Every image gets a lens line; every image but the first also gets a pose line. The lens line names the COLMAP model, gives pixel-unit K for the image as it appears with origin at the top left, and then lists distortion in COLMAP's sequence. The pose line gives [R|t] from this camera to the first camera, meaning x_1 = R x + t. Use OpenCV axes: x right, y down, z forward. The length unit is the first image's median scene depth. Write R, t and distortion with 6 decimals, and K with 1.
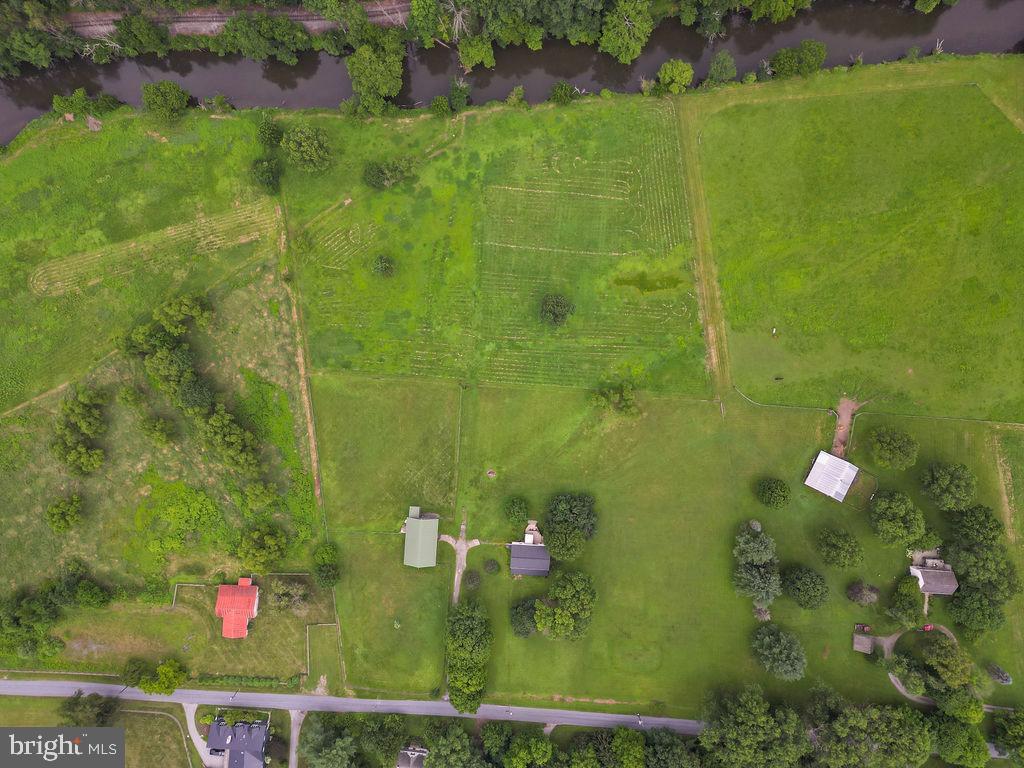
lens RADIAL K [[710.7, 0, 512.0], [0, 710.7, 384.0], [0, 0, 1]] dist [0.066692, -0.061793]
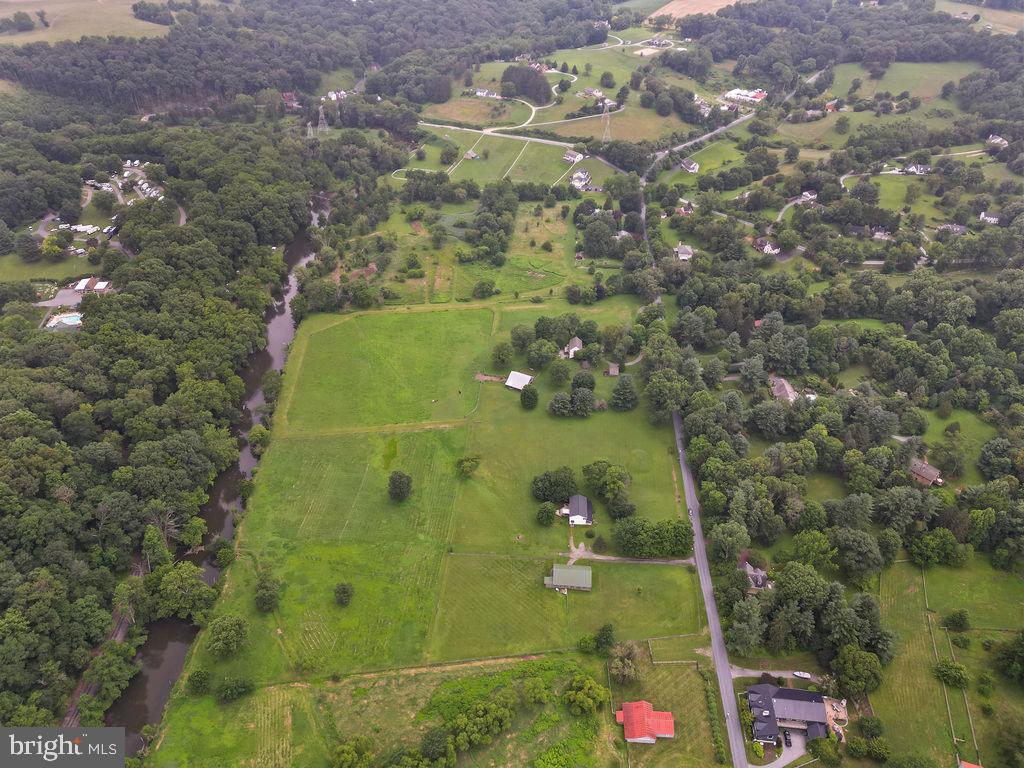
lens RADIAL K [[710.7, 0, 512.0], [0, 710.7, 384.0], [0, 0, 1]] dist [0.066692, -0.061793]
pose [[0.011626, -0.592313, 0.805624, -0.918769], [0.999832, 0.018321, -0.000958, 0.110172], [-0.014192, 0.805499, 0.592427, -0.000824]]
